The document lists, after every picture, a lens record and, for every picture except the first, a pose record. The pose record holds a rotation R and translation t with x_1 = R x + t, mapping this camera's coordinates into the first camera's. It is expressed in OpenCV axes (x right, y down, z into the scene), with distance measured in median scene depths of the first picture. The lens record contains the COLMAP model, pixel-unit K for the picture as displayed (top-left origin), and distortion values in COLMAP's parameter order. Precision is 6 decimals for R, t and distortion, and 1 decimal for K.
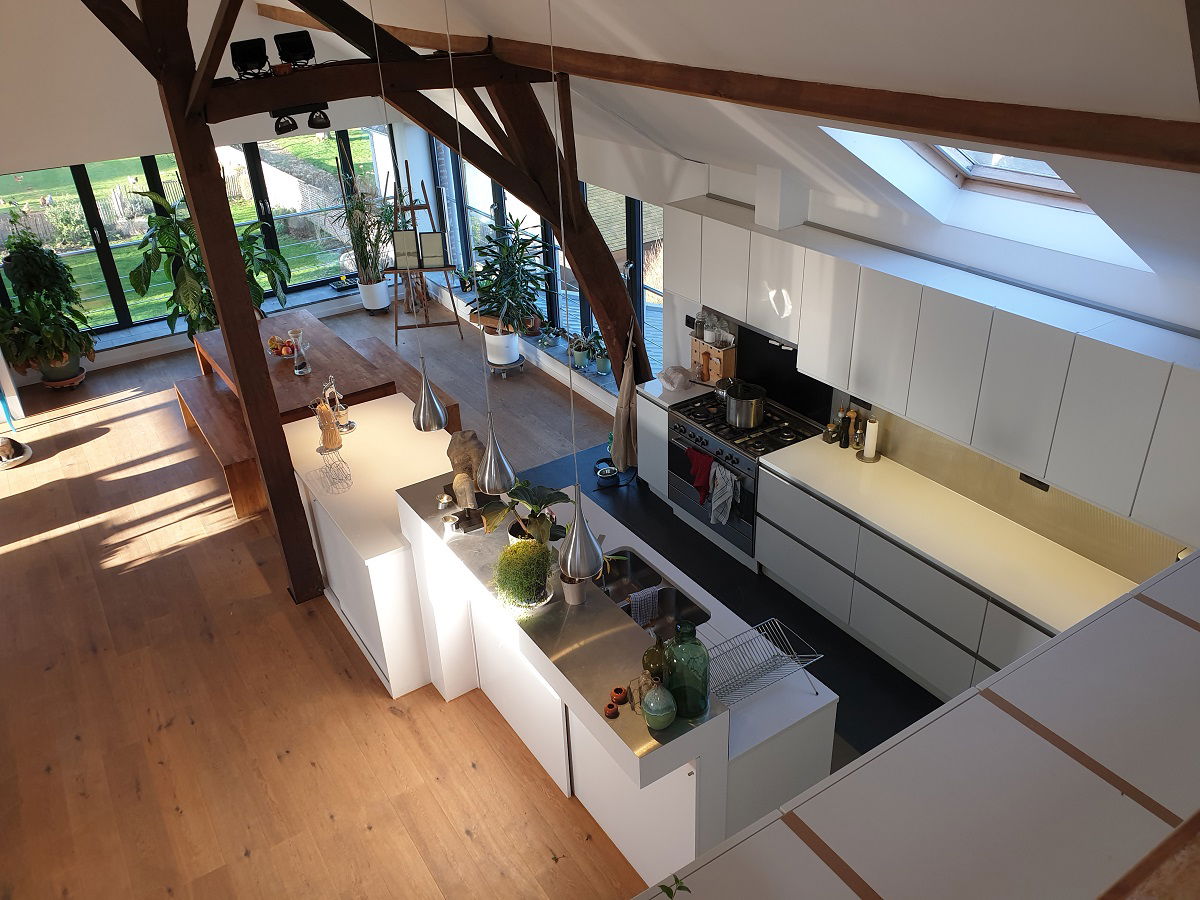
lens RADIAL K [[920.4, 0, 605.8], [0, 920.4, 429.9], [0, 0, 1]] dist [0.037684, -0.040933]
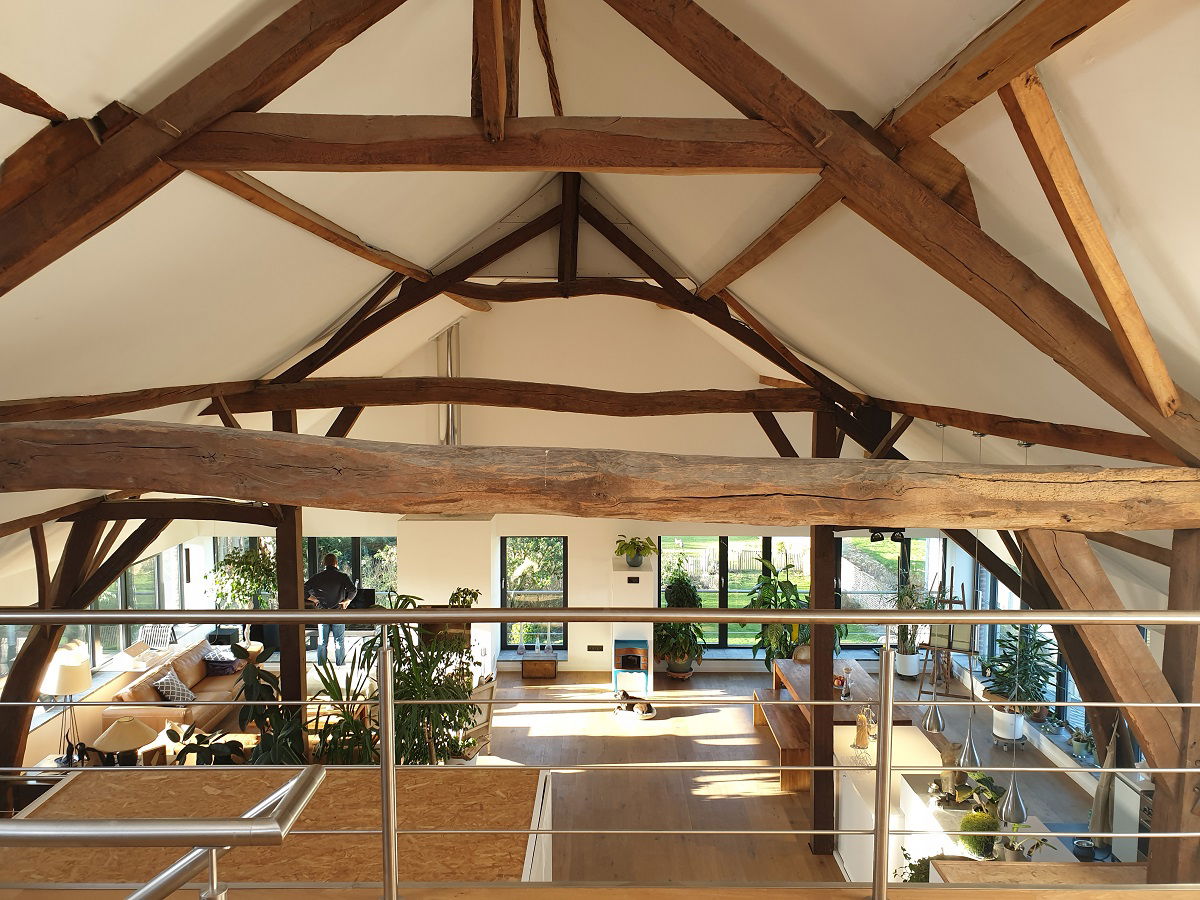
lens RADIAL K [[920.4, 0, 591.7], [0, 920.4, 442.5], [0, 0, 1]] dist [0.037684, -0.040933]
pose [[0.825312, 0.076505, -0.559470, 0.087157], [-0.288312, 0.908994, -0.301009, 0.095762], [0.485526, 0.409729, 0.772261, -0.346048]]
